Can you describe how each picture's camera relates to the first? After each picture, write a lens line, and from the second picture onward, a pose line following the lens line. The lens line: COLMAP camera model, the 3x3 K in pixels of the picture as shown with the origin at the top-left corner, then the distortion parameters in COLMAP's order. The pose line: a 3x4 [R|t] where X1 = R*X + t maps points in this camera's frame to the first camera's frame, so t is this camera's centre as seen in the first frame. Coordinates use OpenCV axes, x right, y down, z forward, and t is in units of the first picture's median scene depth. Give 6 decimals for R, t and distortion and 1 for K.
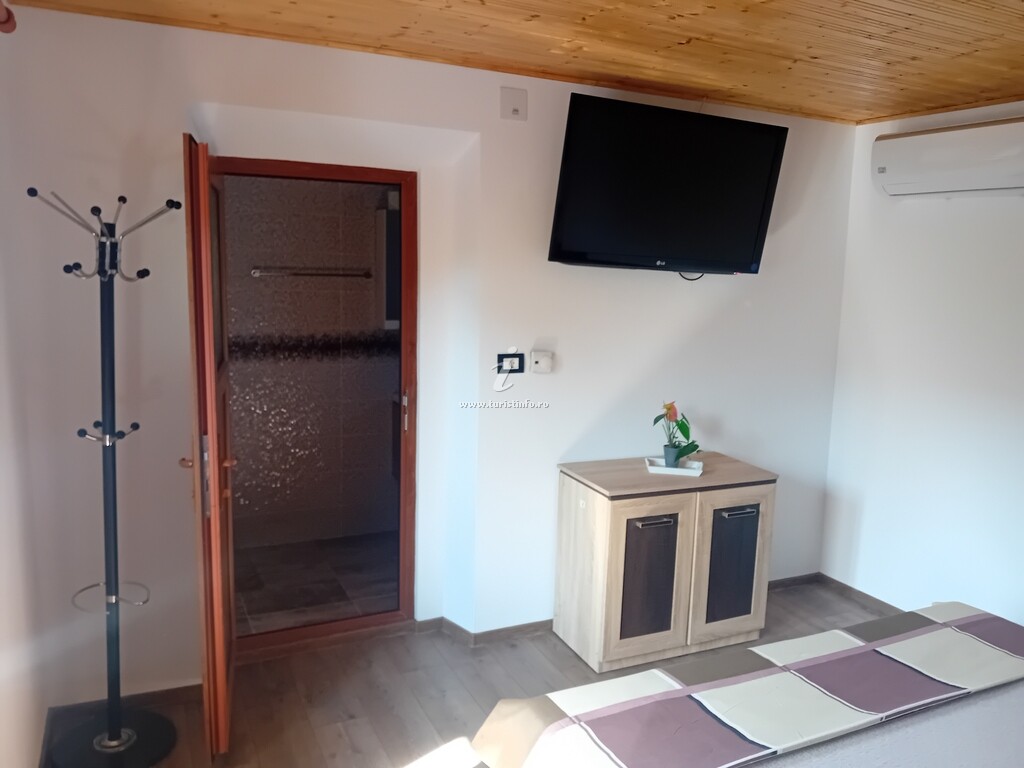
lens RADIAL K [[803.3, 0, 512.0], [0, 803.3, 384.0], [0, 0, 1]] dist [0.104641, -0.244126]
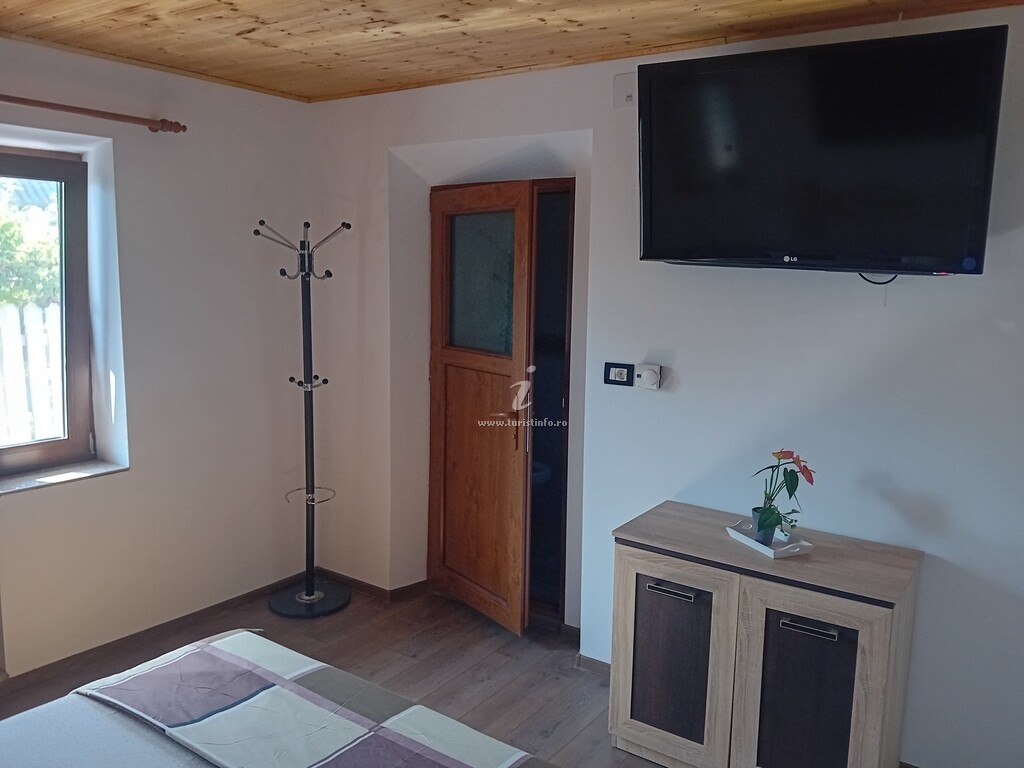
lens RADIAL K [[797.8, 0, 512.0], [0, 797.8, 384.0], [0, 0, 1]] dist [-0.008175, -0.007638]
pose [[0.493066, 0.102578, -0.863924, 0.726656], [-0.133999, 0.990129, 0.041085, -0.035775], [0.859611, 0.095507, 0.501944, 0.455180]]
